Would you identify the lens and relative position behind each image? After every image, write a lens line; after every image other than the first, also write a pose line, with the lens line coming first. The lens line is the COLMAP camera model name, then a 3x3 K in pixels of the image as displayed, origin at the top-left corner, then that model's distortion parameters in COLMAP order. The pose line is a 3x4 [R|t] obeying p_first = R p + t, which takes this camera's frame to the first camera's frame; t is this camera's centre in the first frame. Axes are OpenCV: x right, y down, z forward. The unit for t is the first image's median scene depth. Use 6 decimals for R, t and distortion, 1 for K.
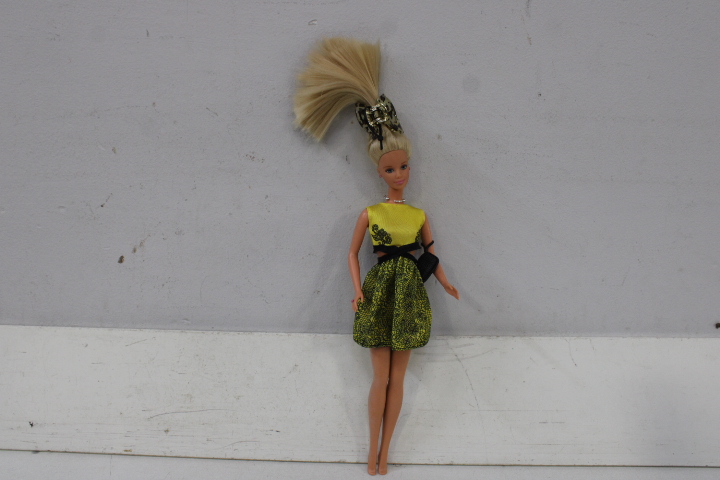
lens RADIAL K [[688.9, 0, 366.7], [0, 688.9, 239.4], [0, 0, 1]] dist [-0.109543, 0.000000]
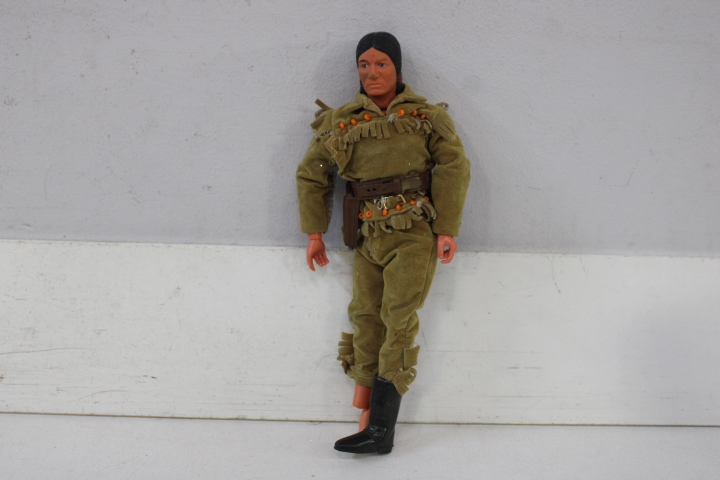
lens RADIAL K [[801.3, 0, 366.6], [0, 801.3, 243.3], [0, 0, 1]] dist [-0.077379, 0.000000]
pose [[0.998382, 0.008875, 0.056174, 0.049483], [-0.016172, 0.991276, 0.130809, 0.022660], [-0.054523, -0.131506, 0.989815, 0.159877]]
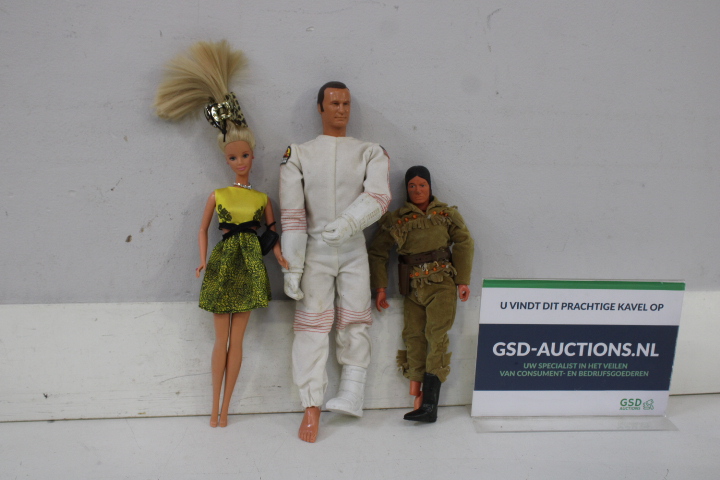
lens RADIAL K [[801.3, 0, 377.0], [0, 801.3, 243.8], [0, 0, 1]] dist [-0.077379, 0.000000]
pose [[0.981740, -0.022488, 0.188896, -0.217696], [0.019479, 0.999652, 0.017772, 0.023349], [-0.189230, -0.013768, 0.981836, -0.334639]]
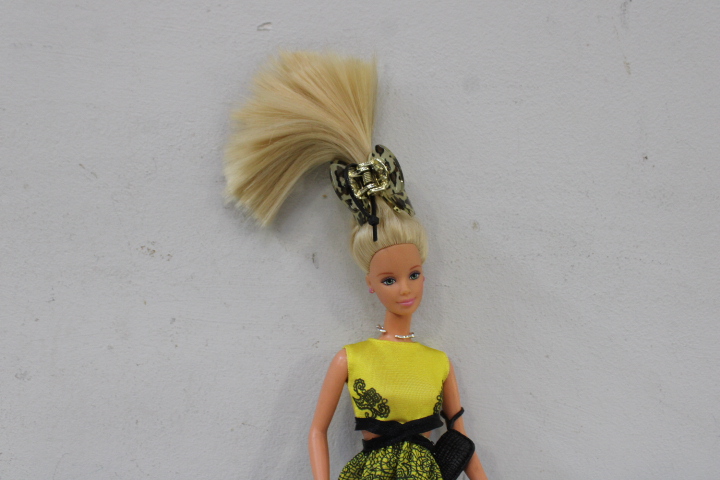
lens RADIAL K [[688.9, 0, 363.0], [0, 688.9, 229.5], [0, 0, 1]] dist [-0.109543, 0.000000]
pose [[0.999551, 0.029060, 0.007367, 0.007068], [-0.027162, 0.981851, -0.187698, -0.034036], [-0.012688, 0.187413, 0.982199, 0.423980]]
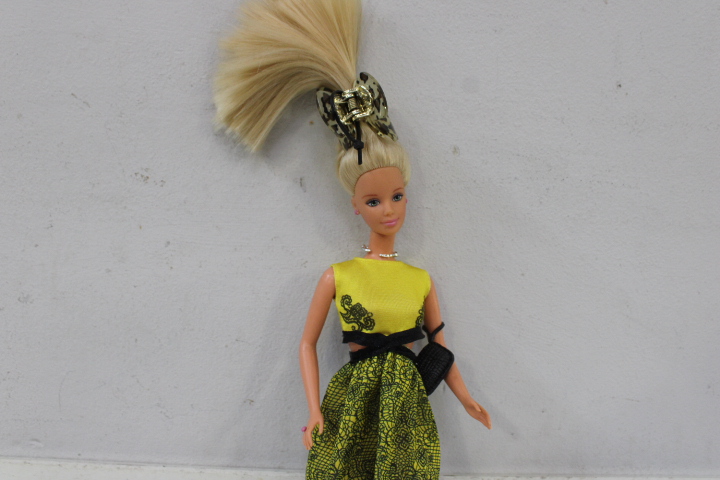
lens RADIAL K [[688.9, 0, 365.6], [0, 688.9, 239.4], [0, 0, 1]] dist [-0.109543, 0.000000]
pose [[0.999110, 0.020150, 0.037059, 0.005562], [-0.017206, 0.996797, -0.078106, -0.021961], [-0.038514, 0.077399, 0.996256, 0.397234]]
